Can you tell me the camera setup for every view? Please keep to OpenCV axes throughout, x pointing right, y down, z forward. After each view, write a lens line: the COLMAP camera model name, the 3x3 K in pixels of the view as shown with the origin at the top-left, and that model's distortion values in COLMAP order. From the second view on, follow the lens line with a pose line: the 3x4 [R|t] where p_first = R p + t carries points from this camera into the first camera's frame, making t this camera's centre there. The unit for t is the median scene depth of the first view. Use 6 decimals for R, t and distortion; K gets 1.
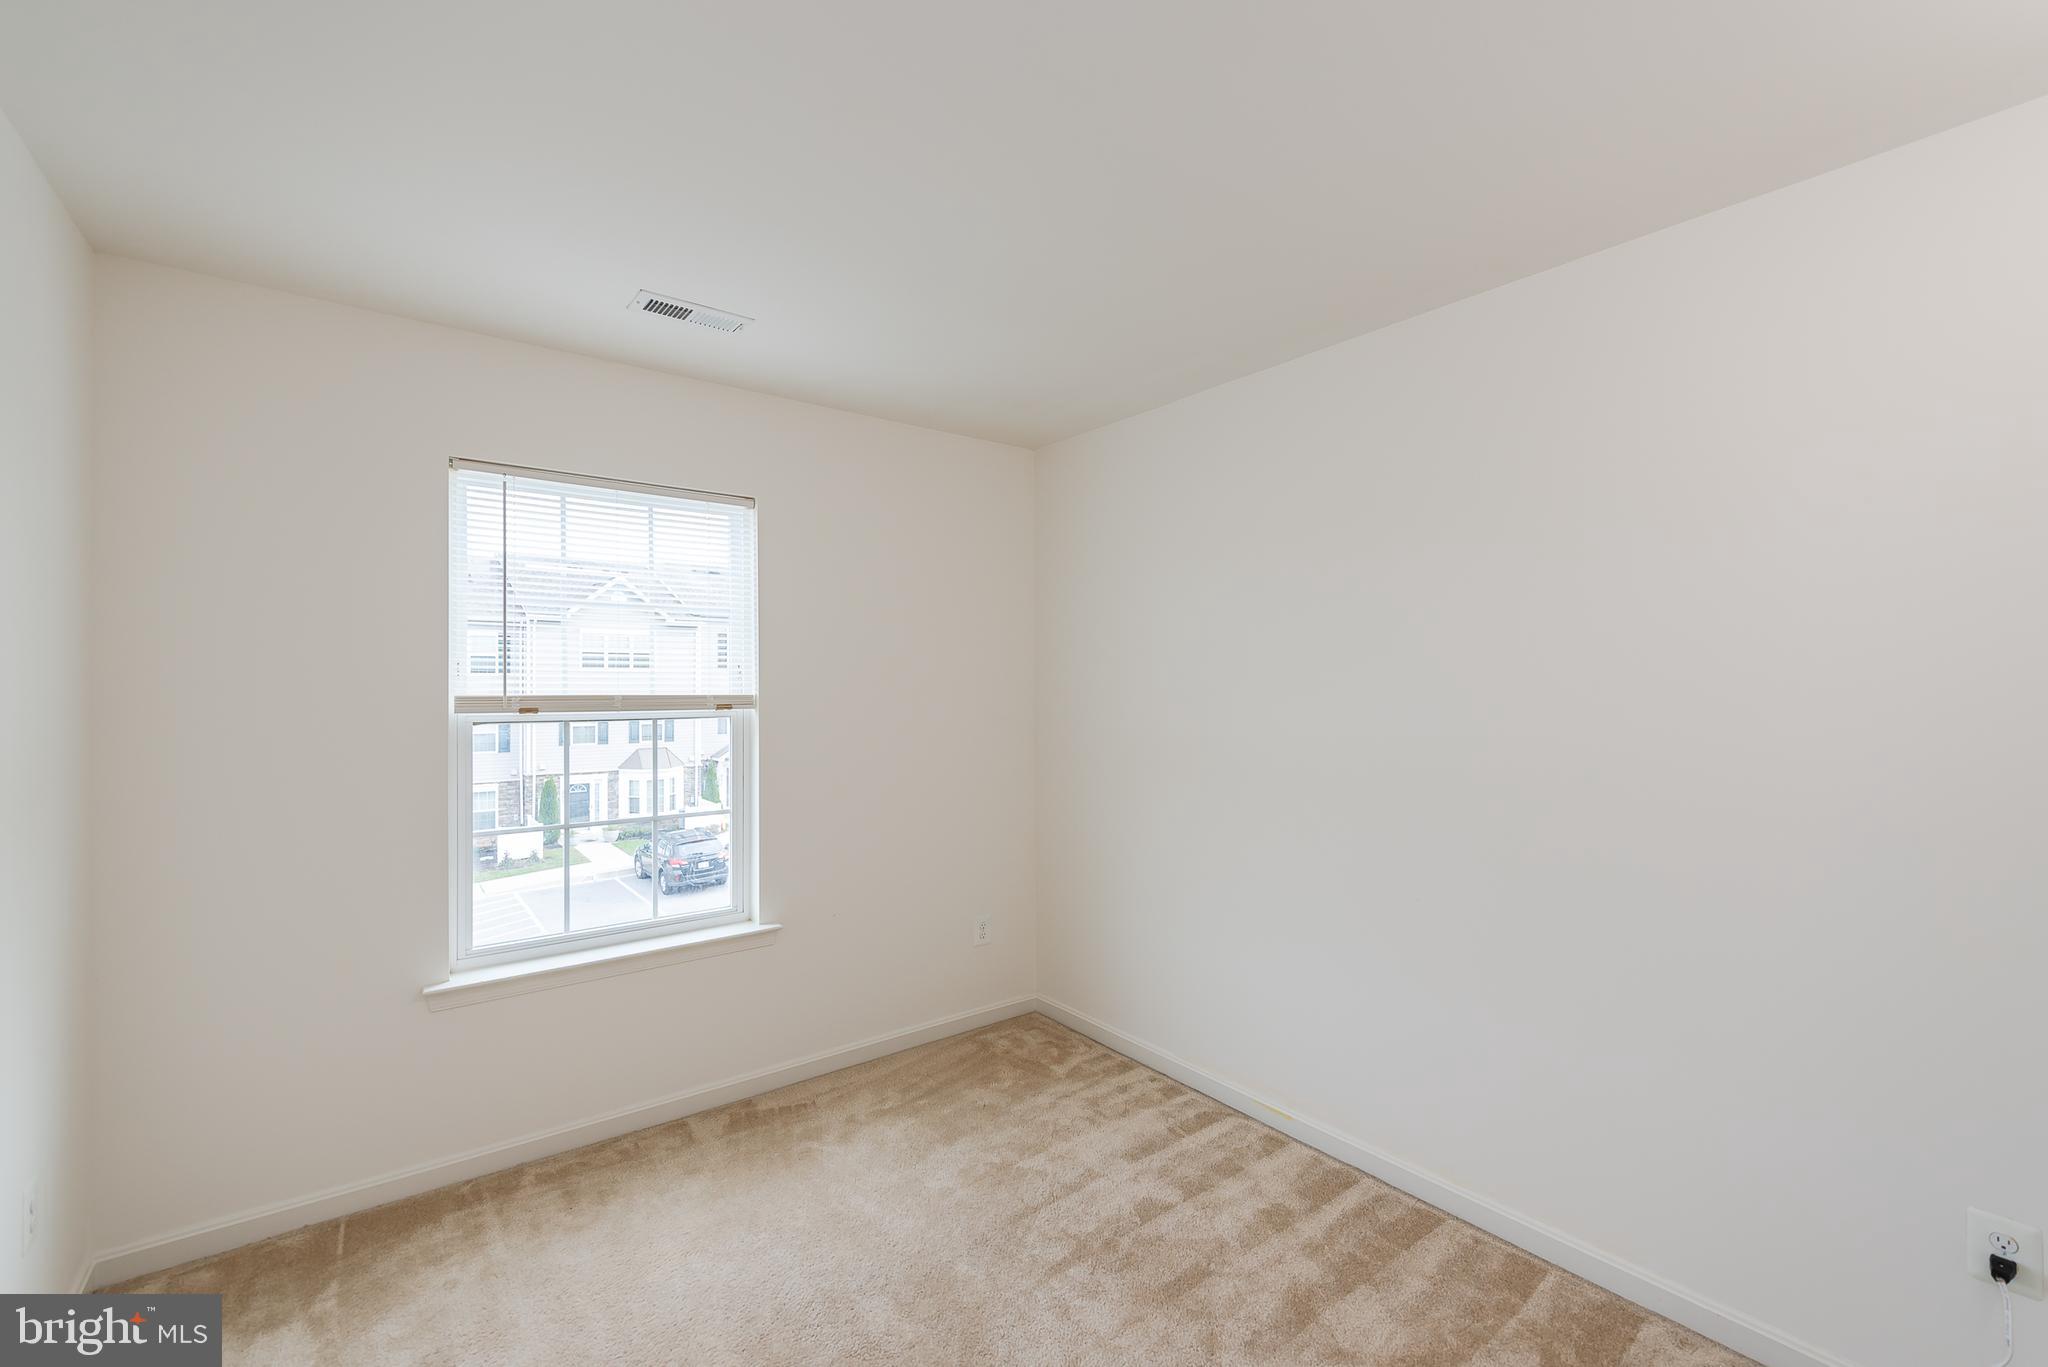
lens RADIAL K [[856.8, 0, 1024.0], [0, 856.8, 683.5], [0, 0, 1]] dist [0.014934, -0.008319]
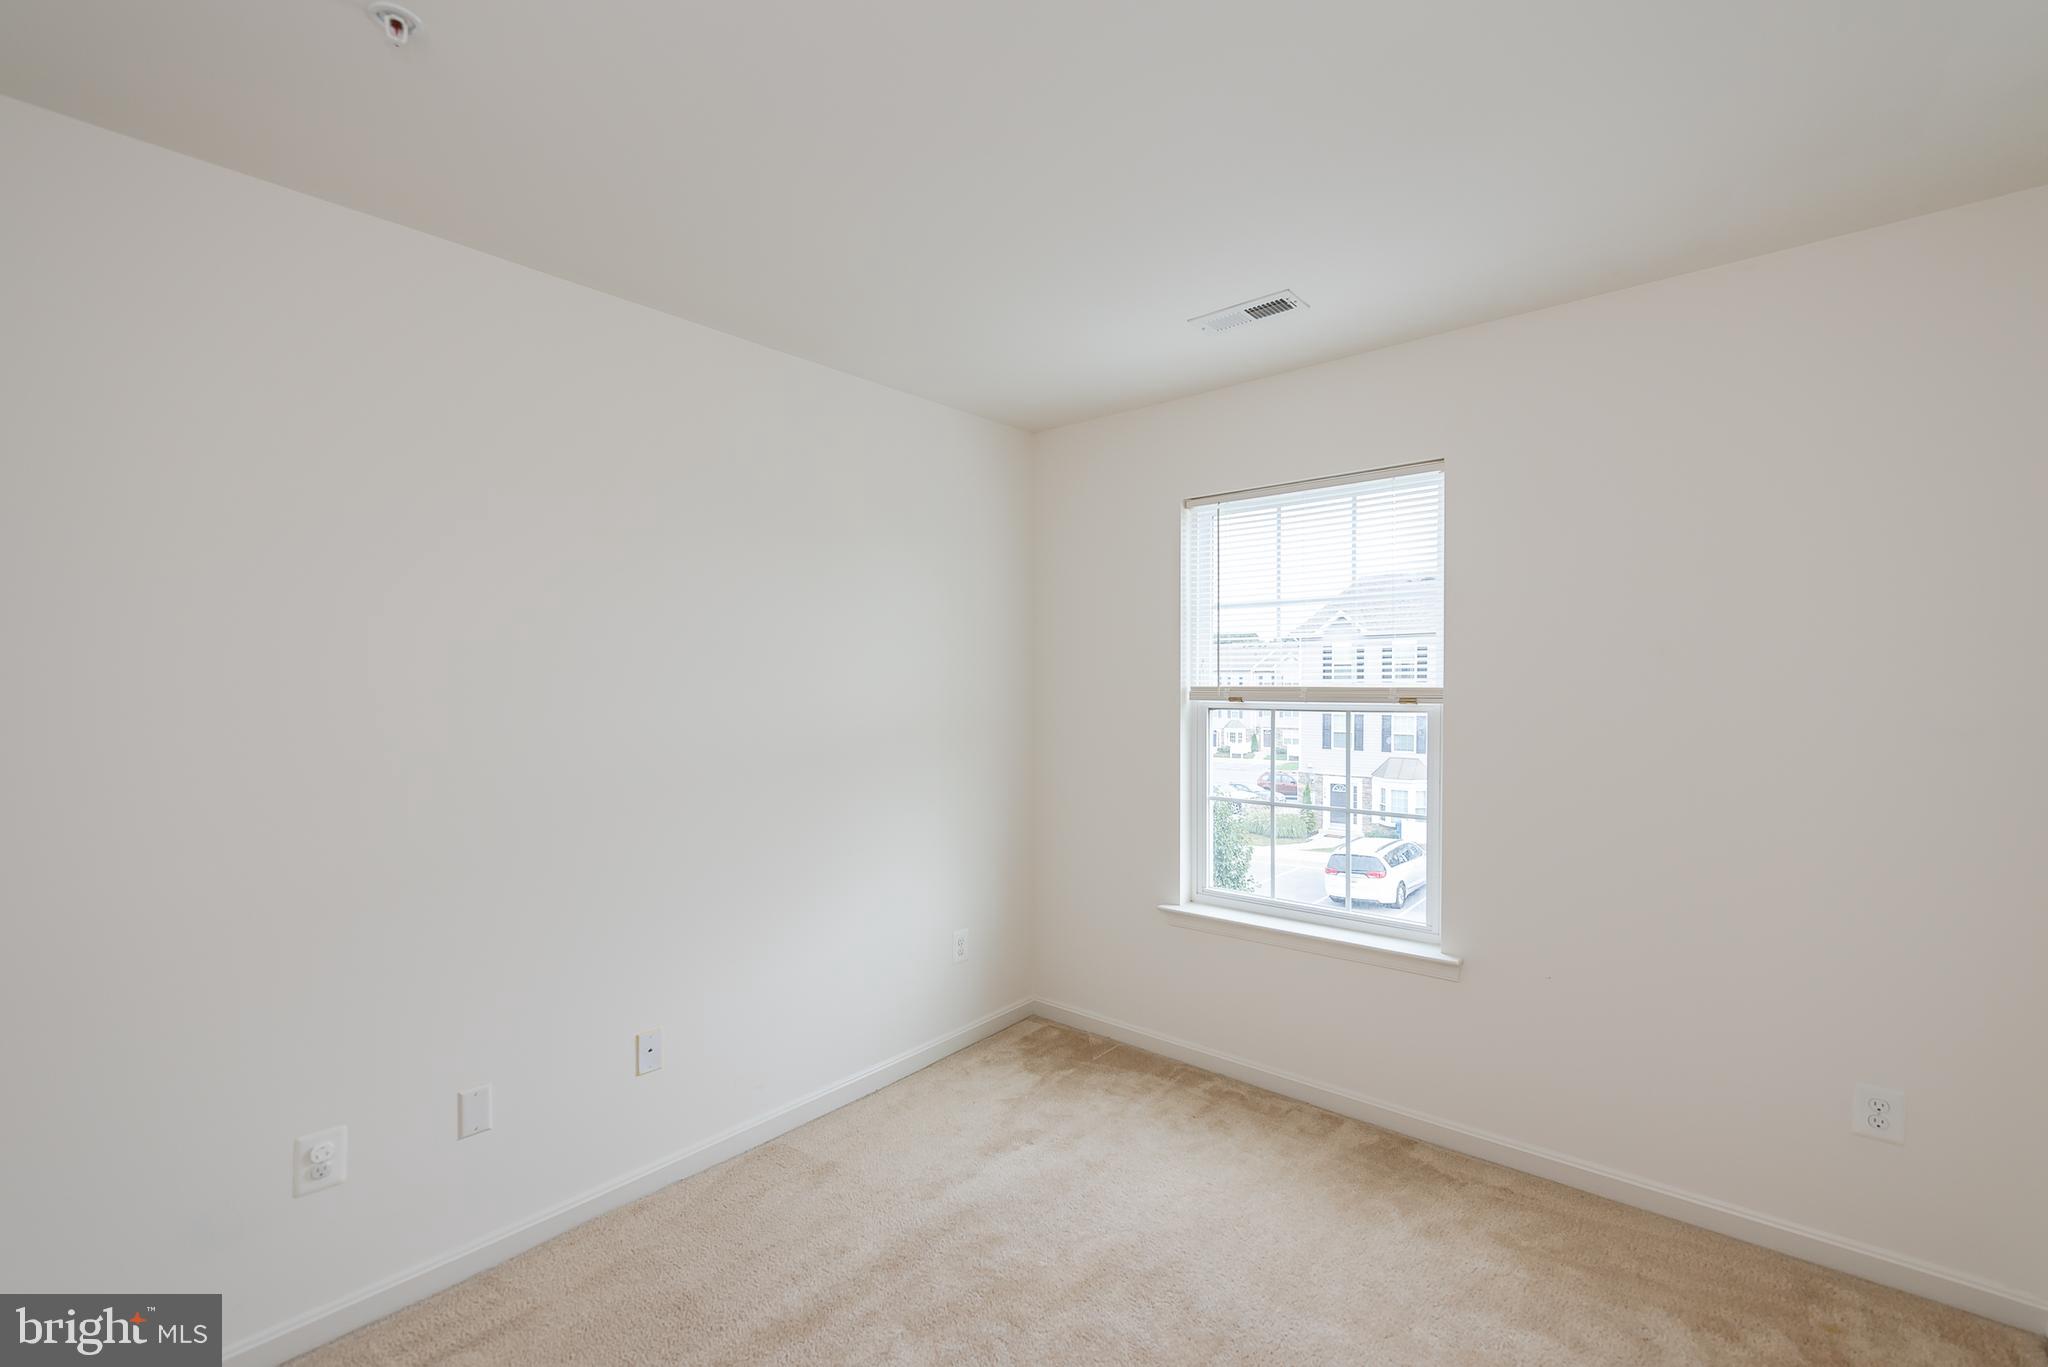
lens RADIAL K [[863.9, 0, 1022.4], [0, 863.9, 702.3], [0, 0, 1]] dist [0.015360, -0.008368]
pose [[0.214676, 0.024313, -0.976383, 0.489630], [0.007145, 0.999624, 0.026463, 0.001922], [0.976659, -0.012657, 0.214421, 0.438018]]
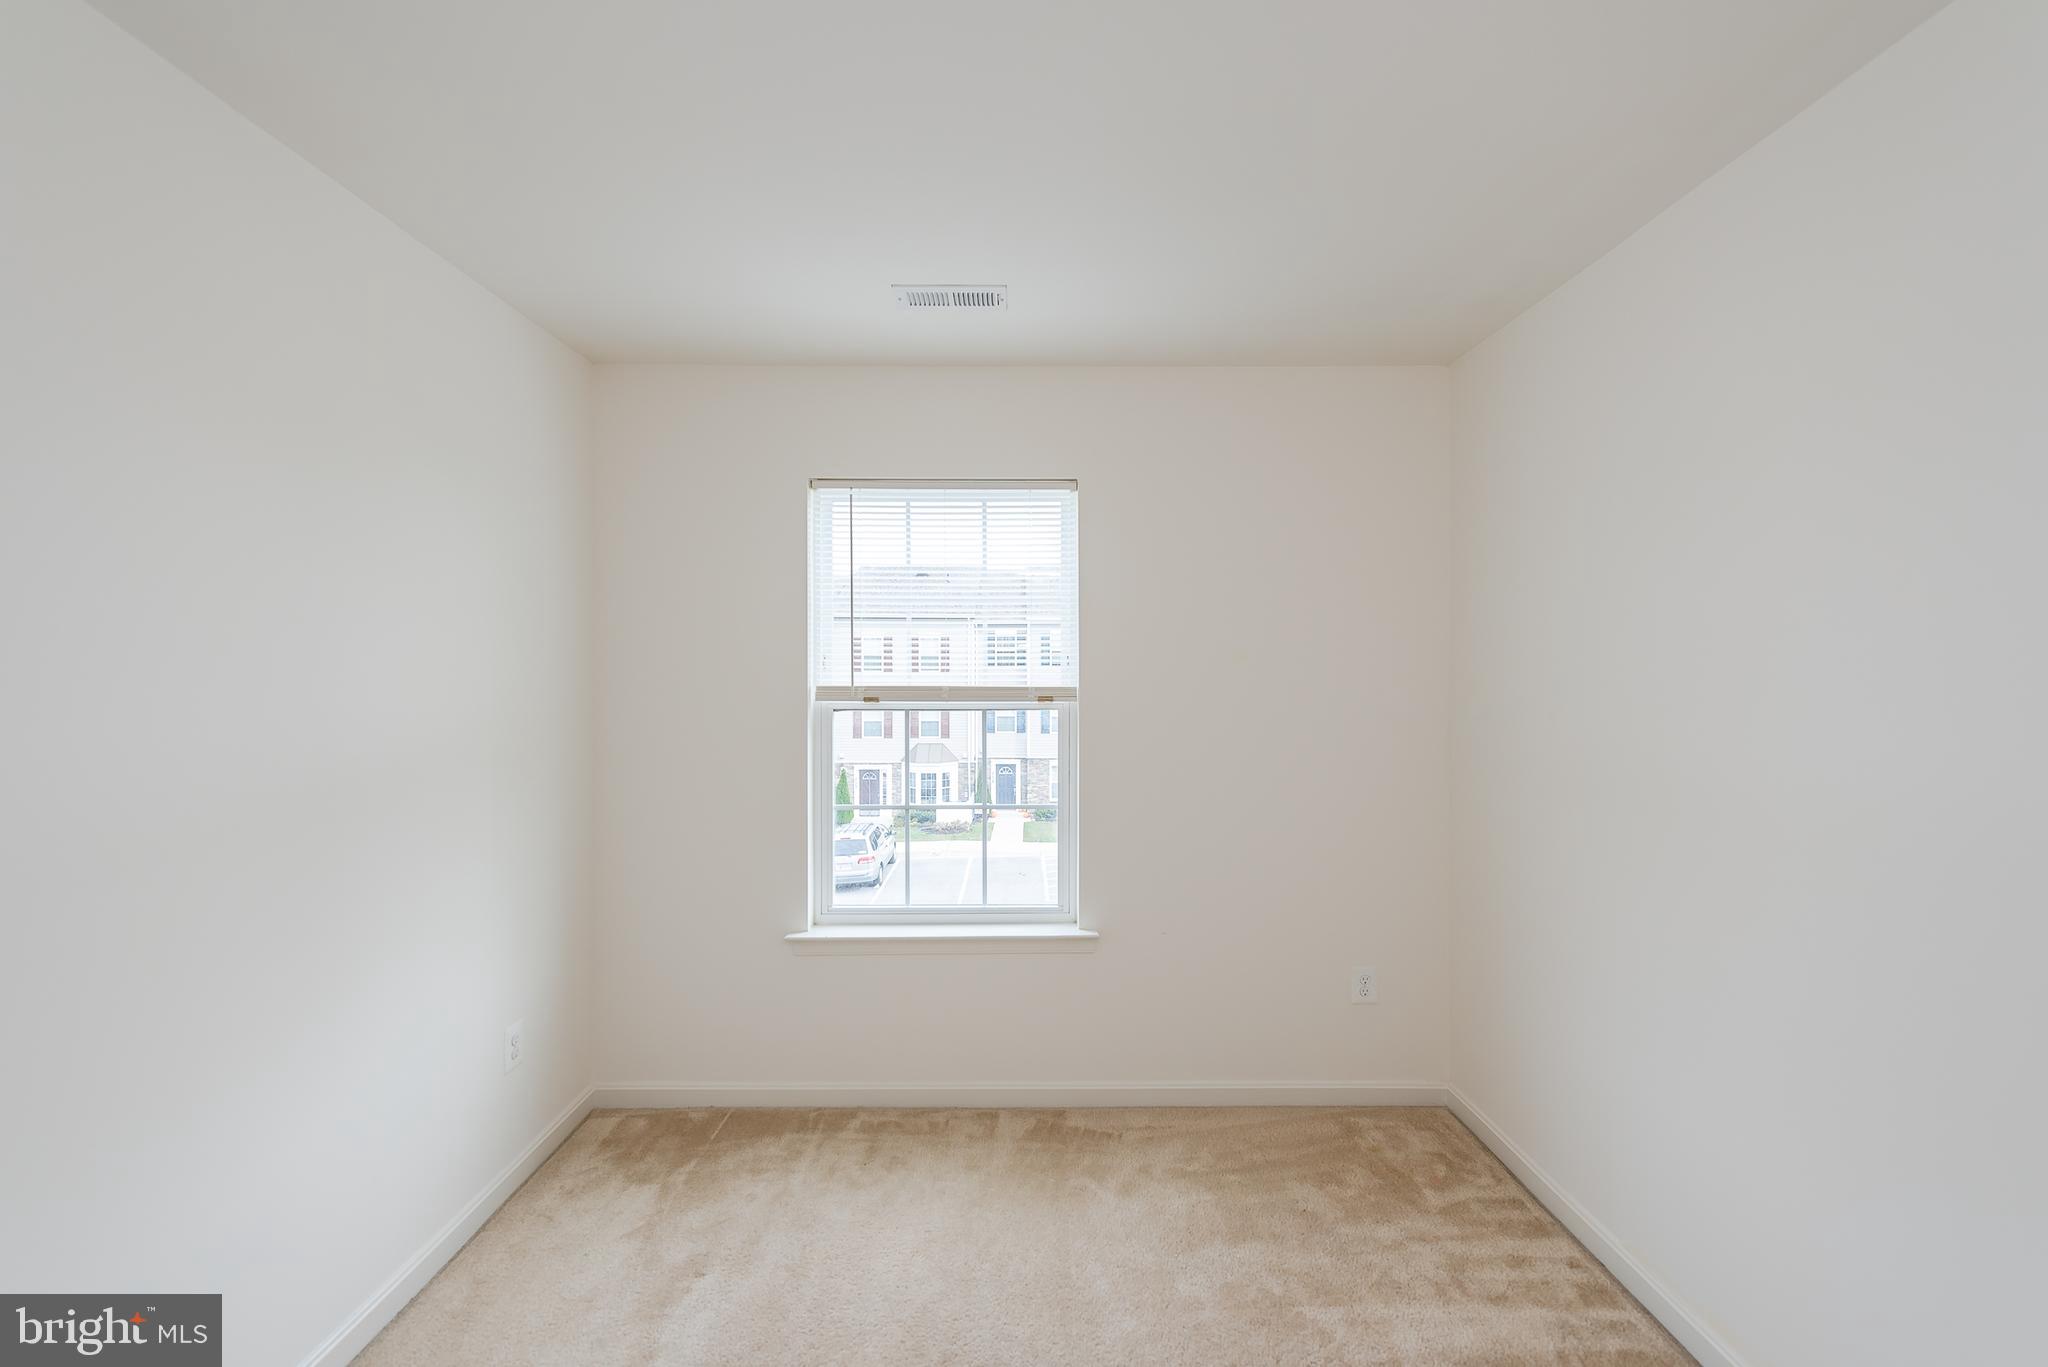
lens RADIAL K [[856.8, 0, 1024.0], [0, 856.8, 683.5], [0, 0, 1]] dist [0.014934, -0.008319]
pose [[0.797709, 0.006588, -0.603006, 0.231758], [0.000240, 0.999937, 0.011243, -0.001437], [0.603042, -0.009114, 0.797657, 0.228383]]
